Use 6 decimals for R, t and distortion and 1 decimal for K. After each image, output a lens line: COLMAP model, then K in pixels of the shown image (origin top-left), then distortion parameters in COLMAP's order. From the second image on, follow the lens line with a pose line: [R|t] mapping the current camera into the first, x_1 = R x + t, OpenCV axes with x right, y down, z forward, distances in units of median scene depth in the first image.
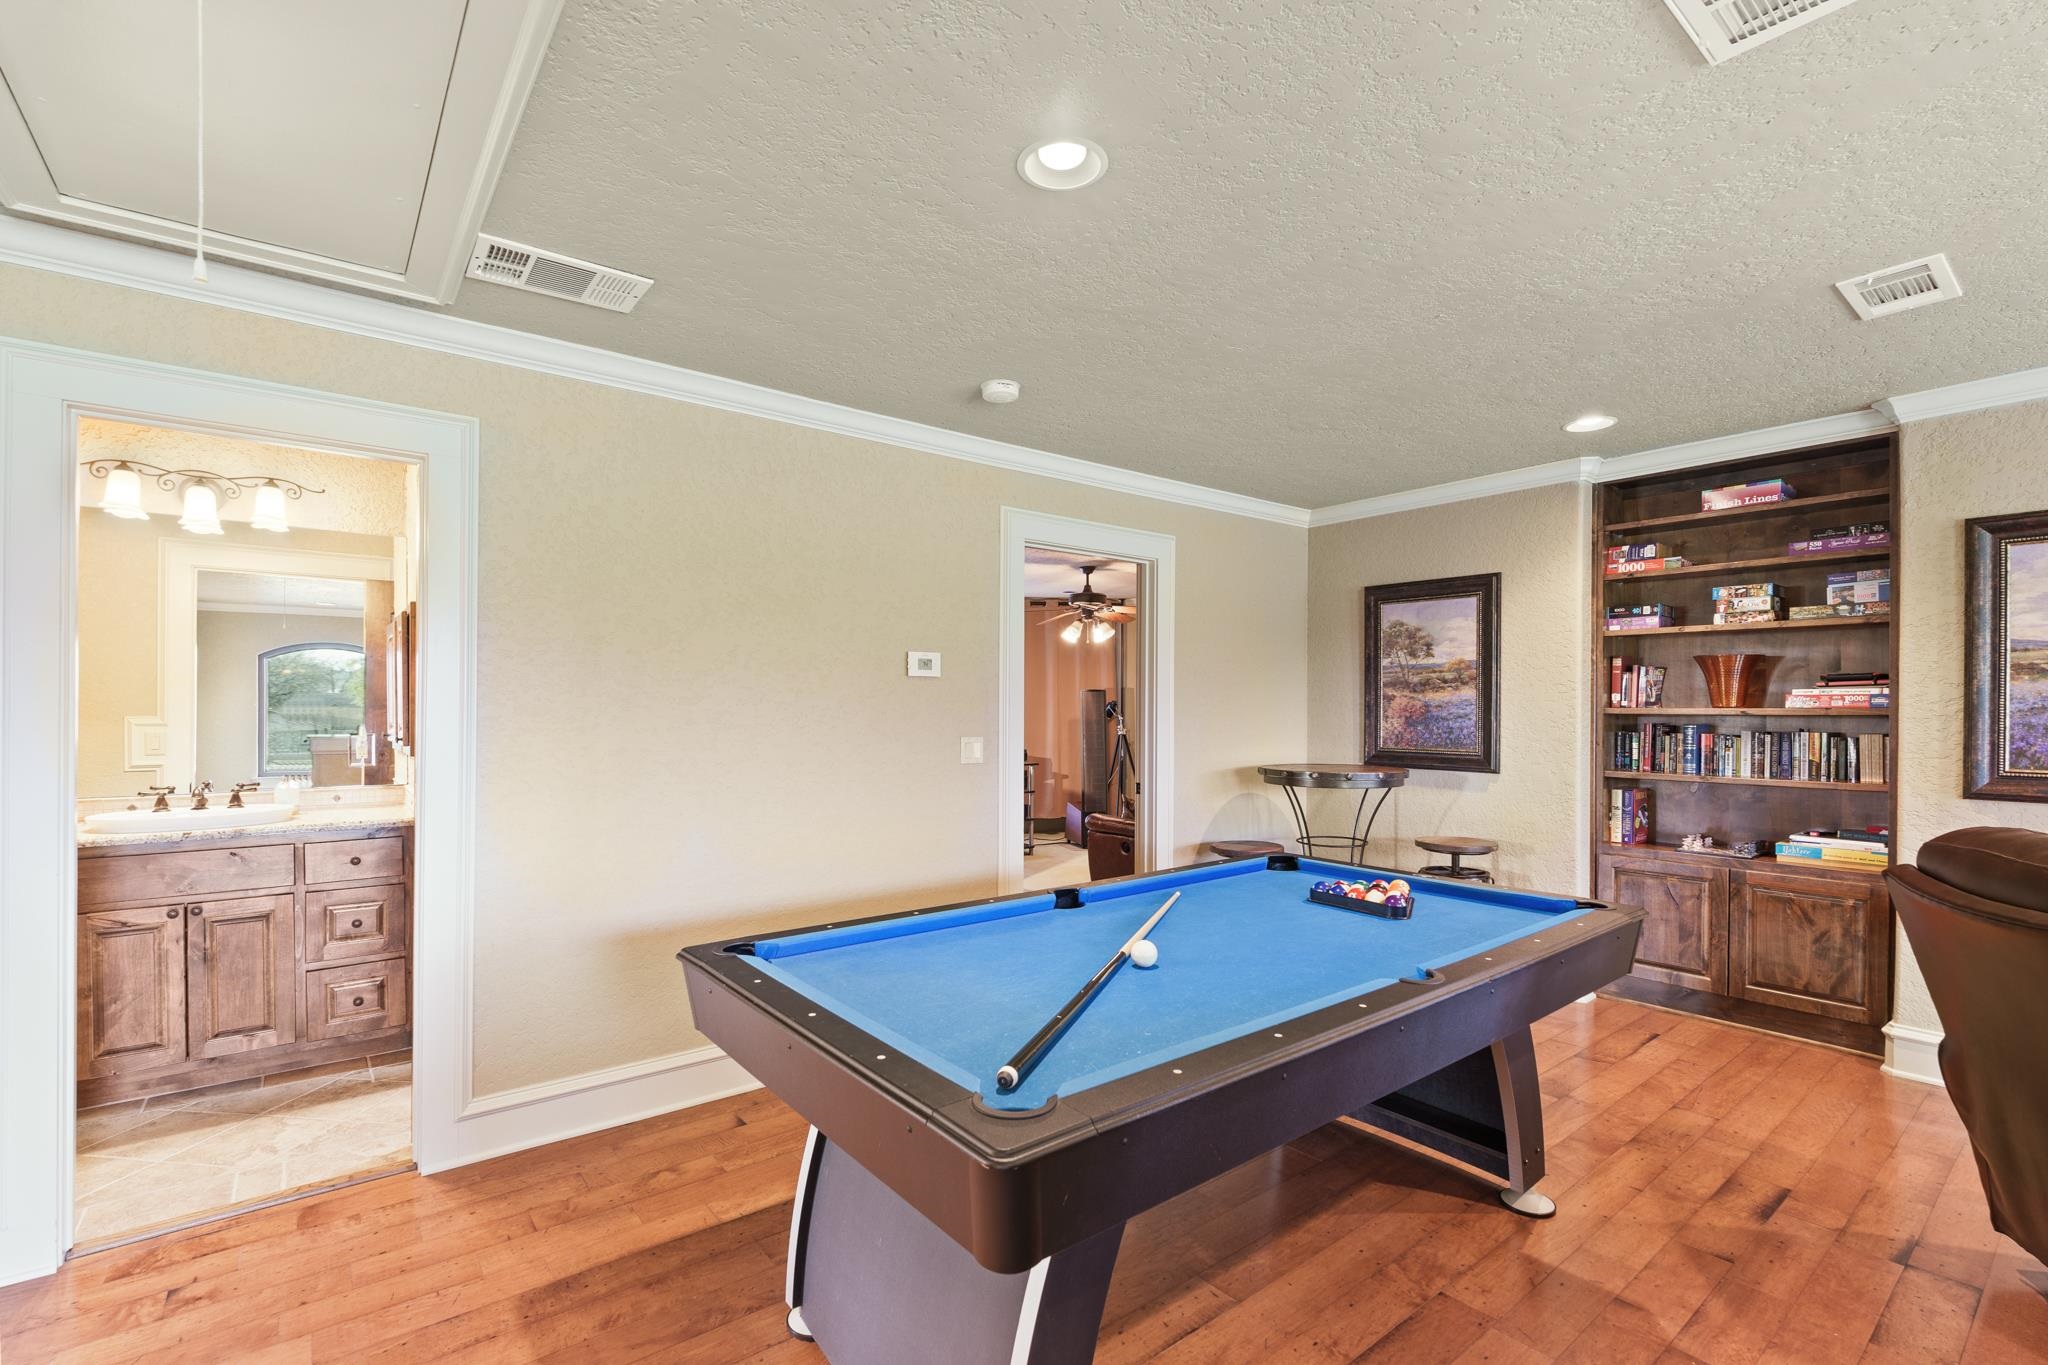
lens RADIAL K [[921.9, 0, 1032.5], [0, 921.9, 701.7], [0, 0, 1]] dist [-0.002894, -0.000031]
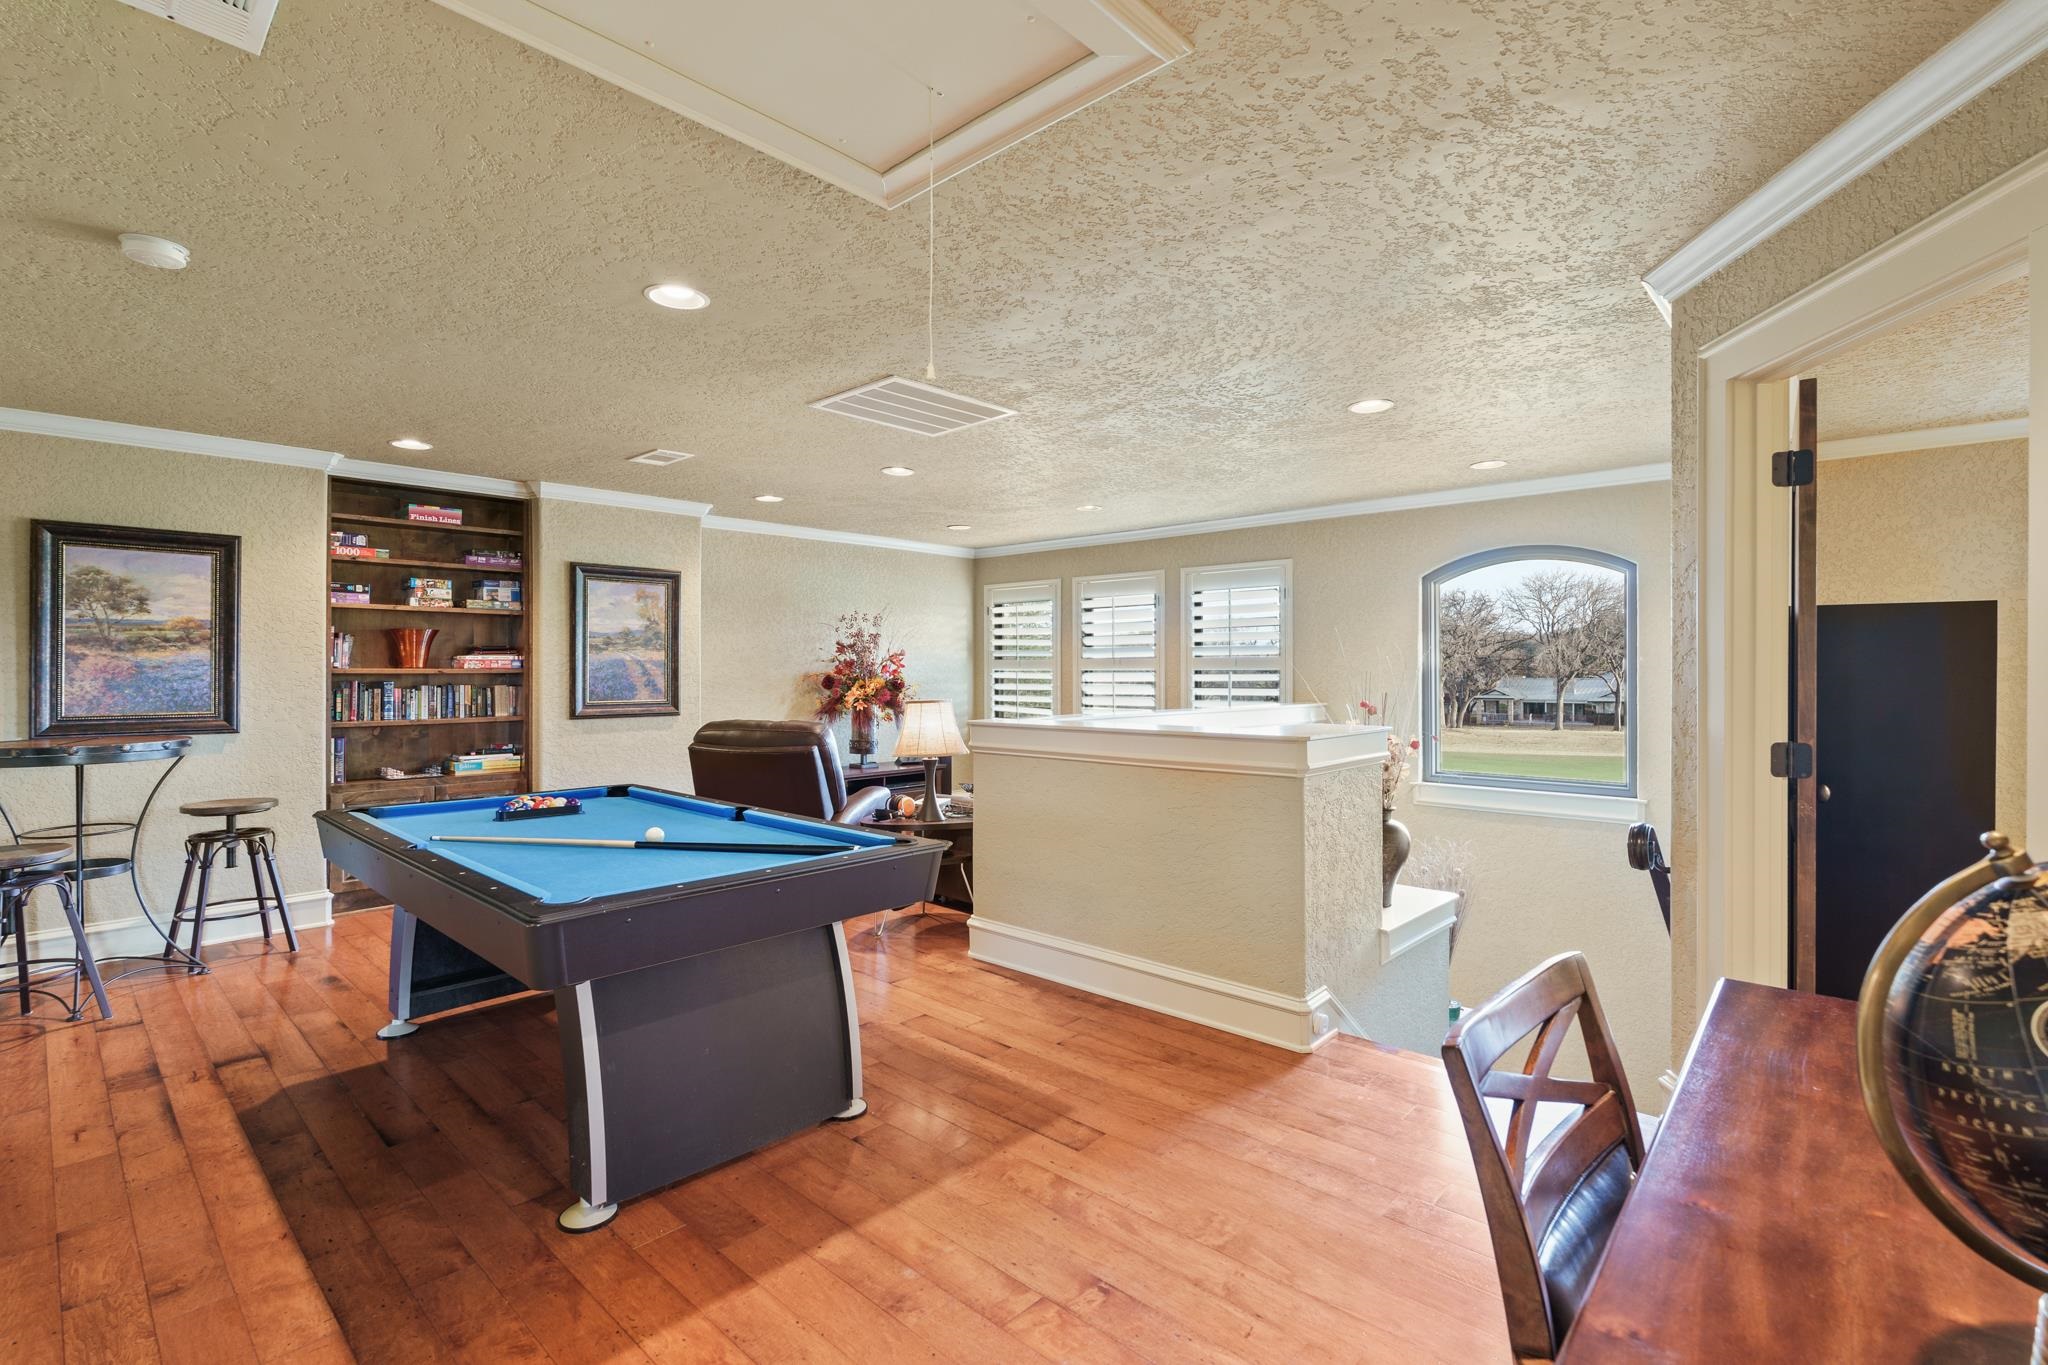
lens RADIAL K [[921.9, 0, 1030.3], [0, 921.9, 673.4], [0, 0, 1]] dist [-0.002894, -0.000031]
pose [[-0.157656, -0.005313, 0.987480, -0.630843], [-0.005168, 0.999976, 0.004555, 0.002801], [-0.987481, -0.004386, -0.157679, 0.290688]]
